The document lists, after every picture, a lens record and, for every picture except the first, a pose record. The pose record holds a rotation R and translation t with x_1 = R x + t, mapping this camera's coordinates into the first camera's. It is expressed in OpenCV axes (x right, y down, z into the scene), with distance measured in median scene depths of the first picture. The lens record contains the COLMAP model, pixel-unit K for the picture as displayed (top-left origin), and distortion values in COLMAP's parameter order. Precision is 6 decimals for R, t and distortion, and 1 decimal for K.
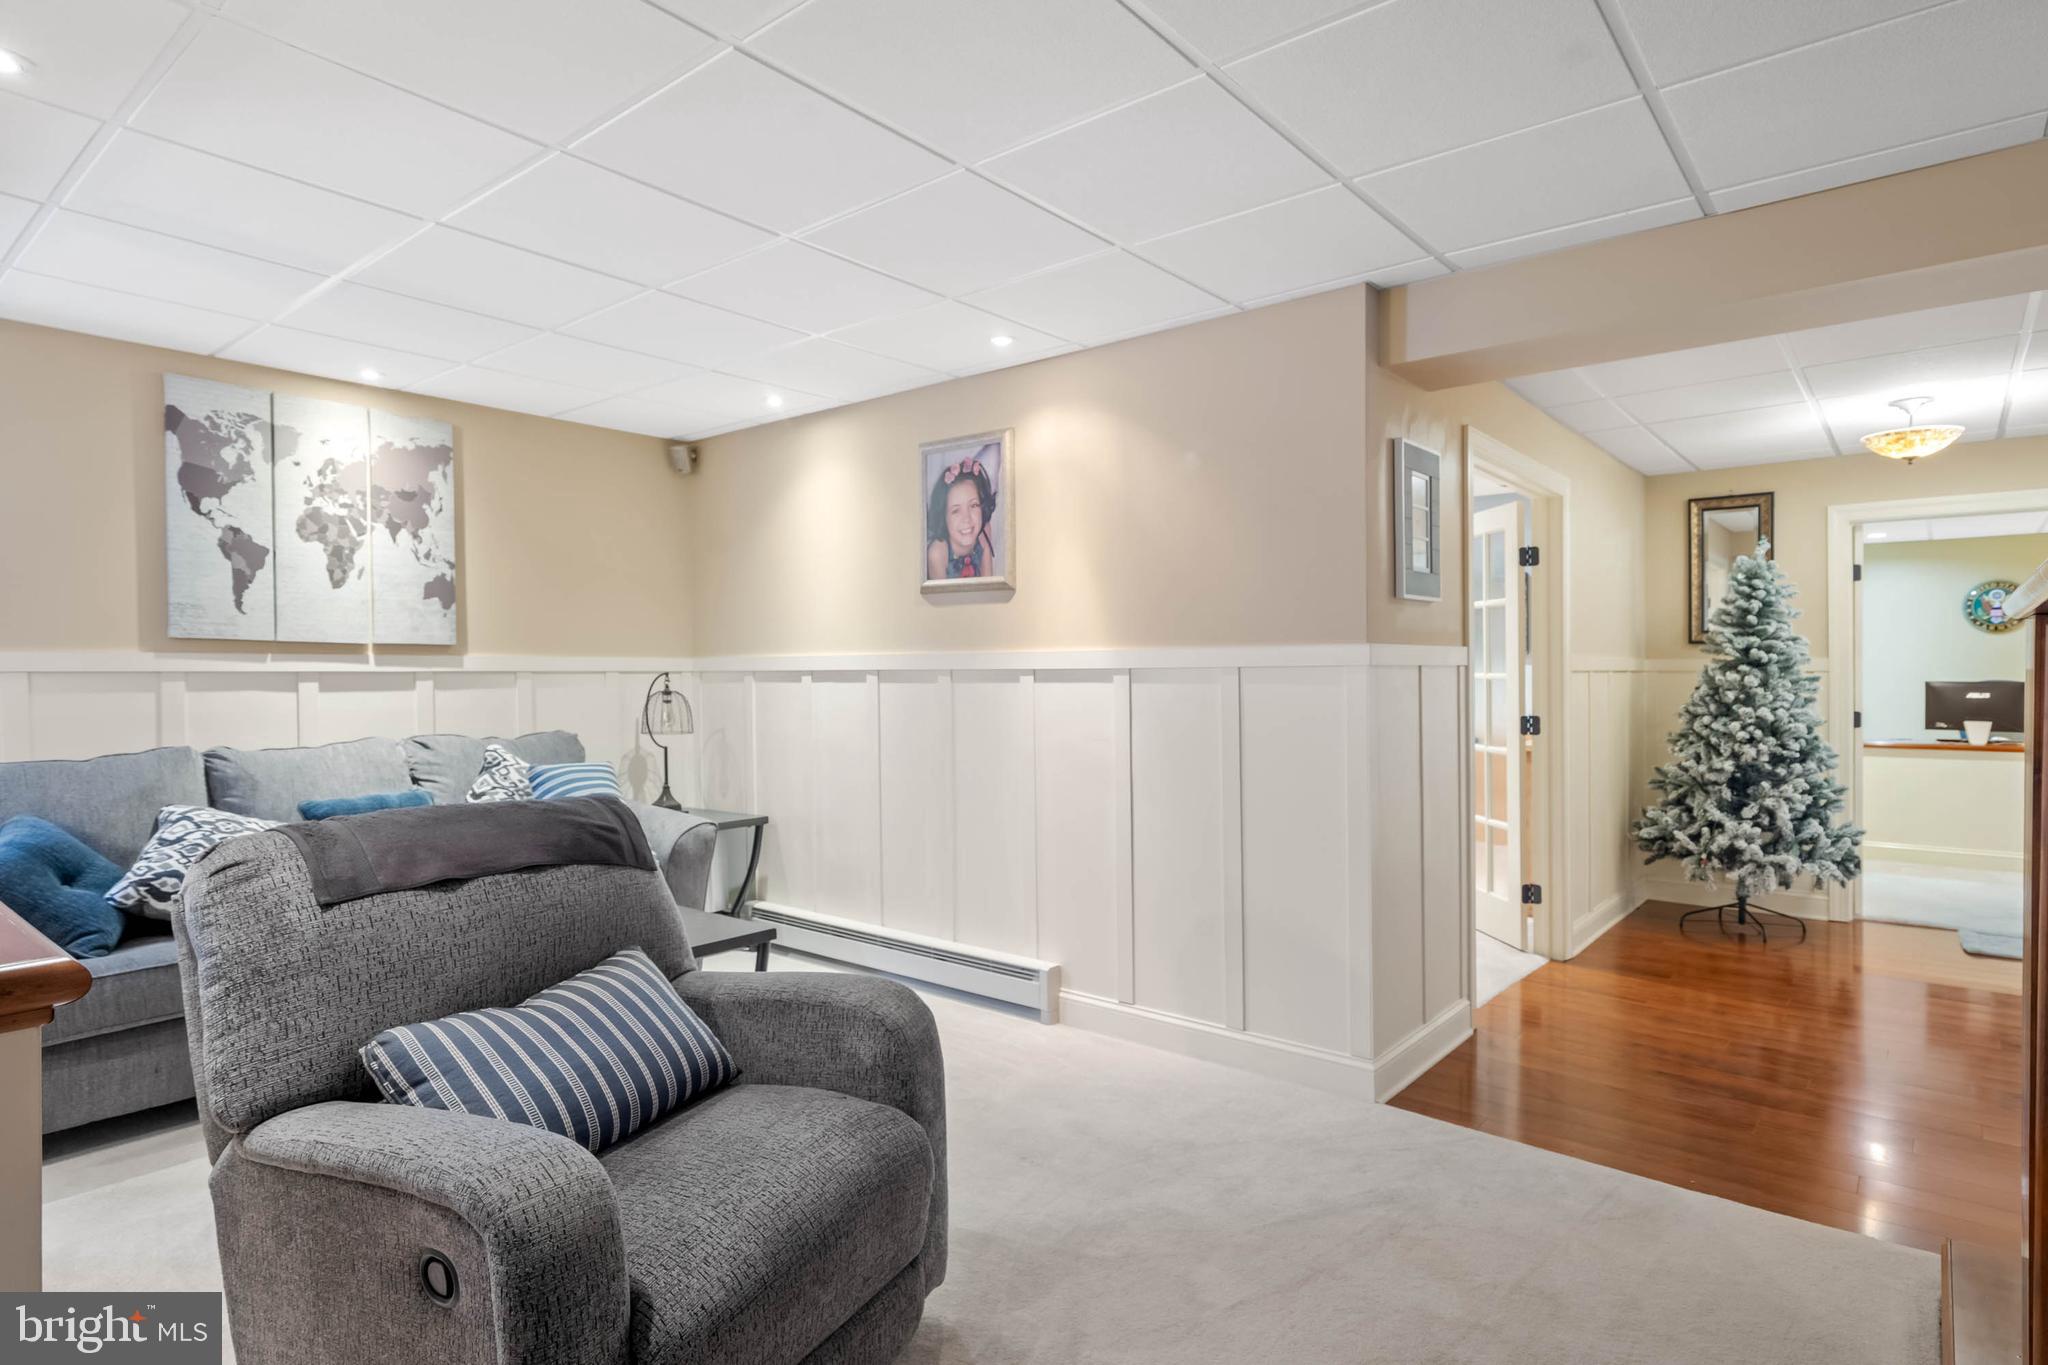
lens RADIAL K [[1099.8, 0, 1005.6], [0, 1099.8, 673.7], [0, 0, 1]] dist [0.002632, -0.001390]
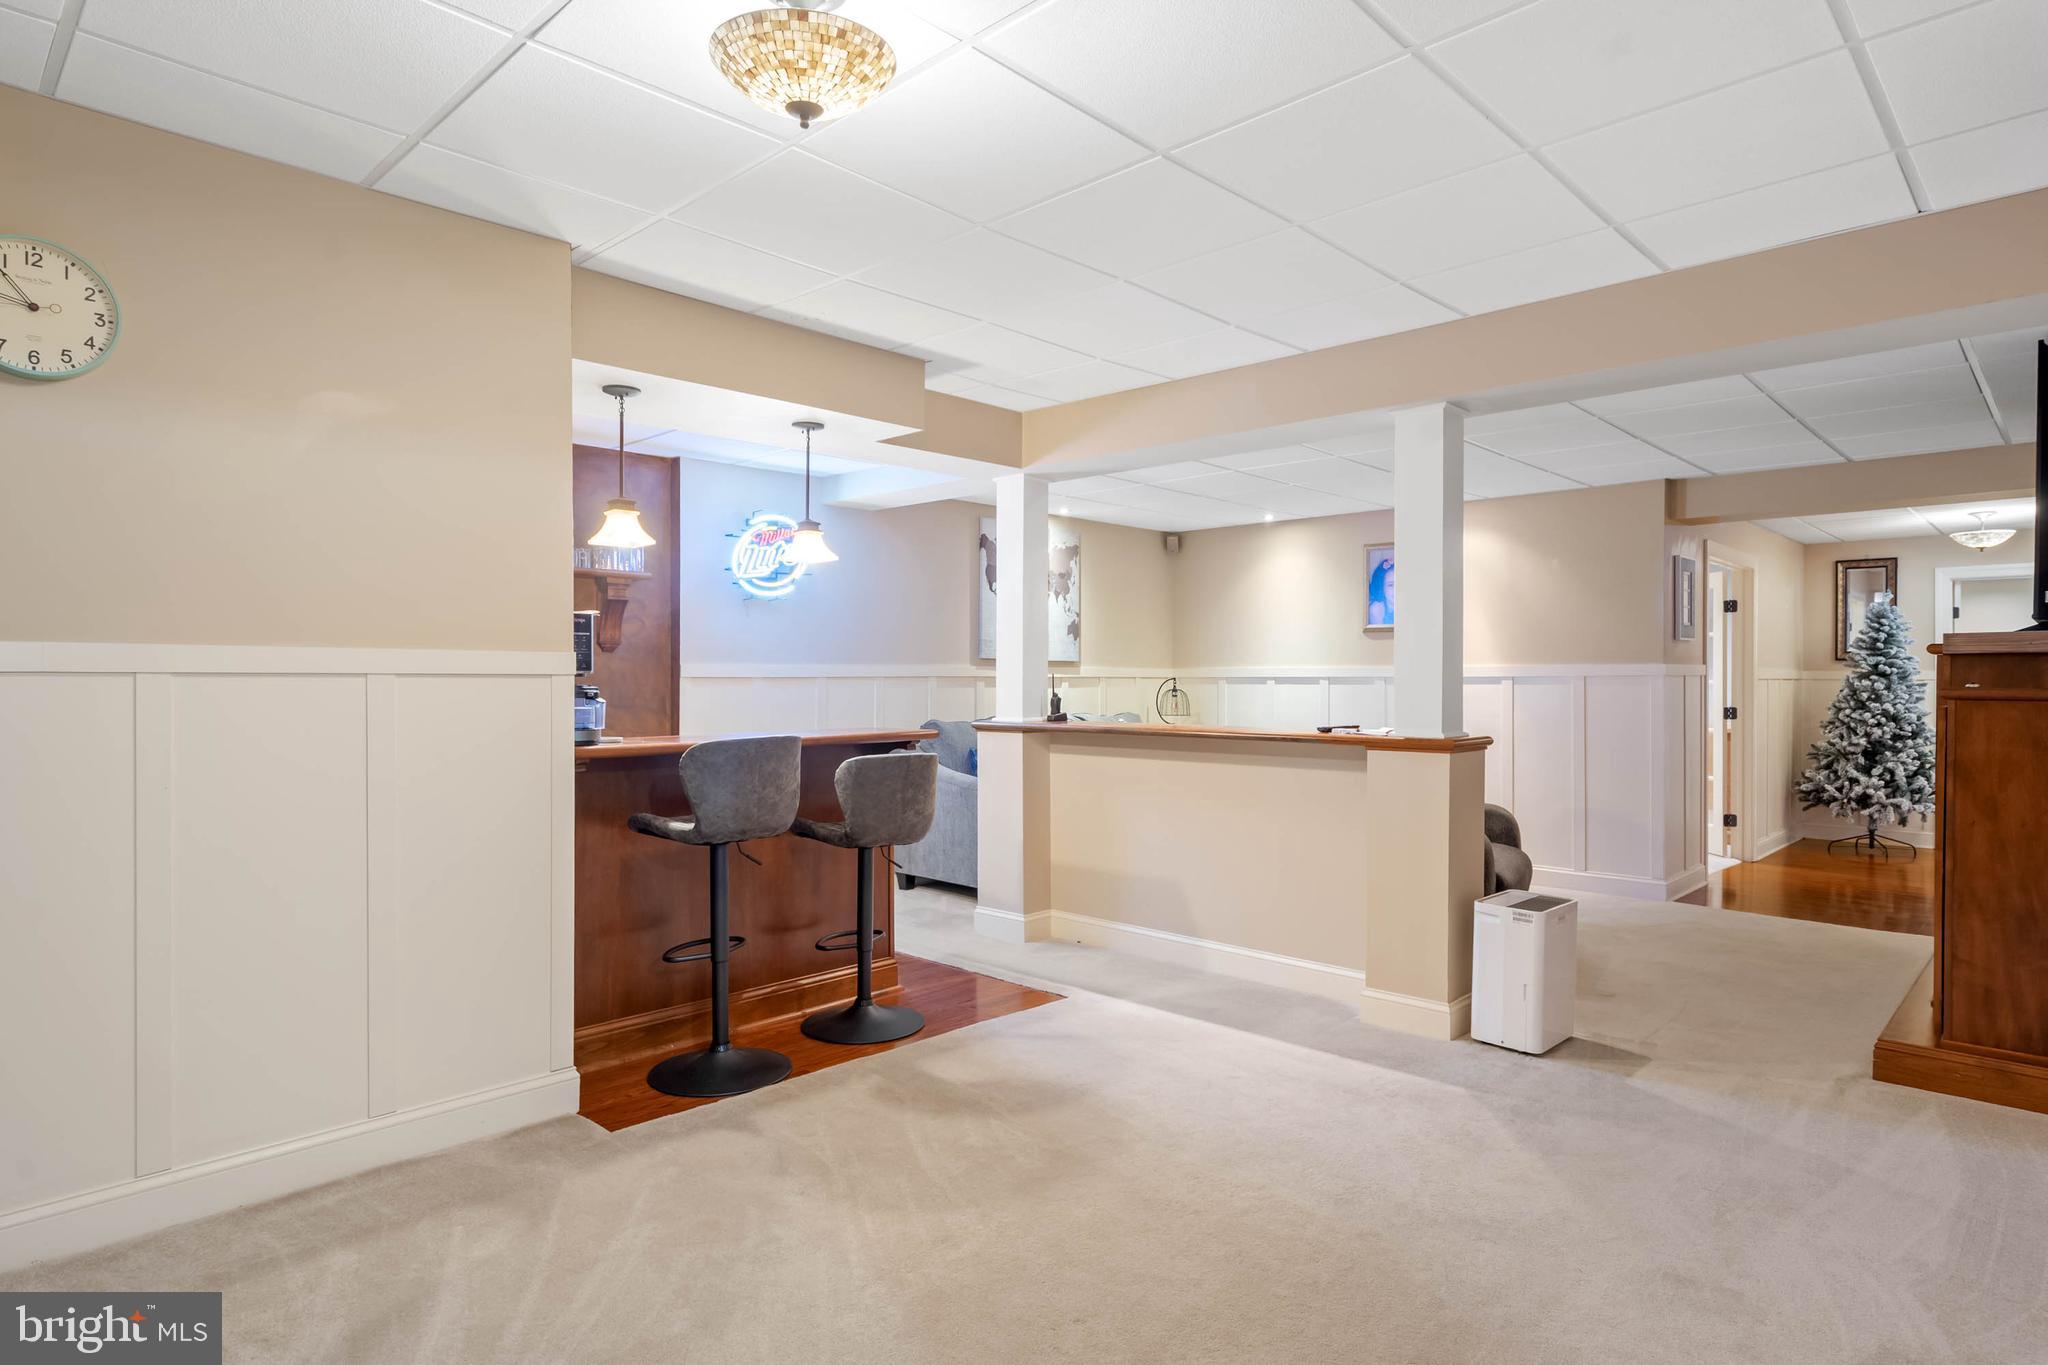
lens RADIAL K [[1099.8, 0, 1030.9], [0, 1099.8, 686.1], [0, 0, 1]] dist [0.002632, -0.001390]
pose [[0.997465, 0.003858, -0.071060, -0.387538], [-0.003472, 0.999979, 0.005557, 0.002503], [0.071080, -0.005296, 0.997457, -0.607229]]
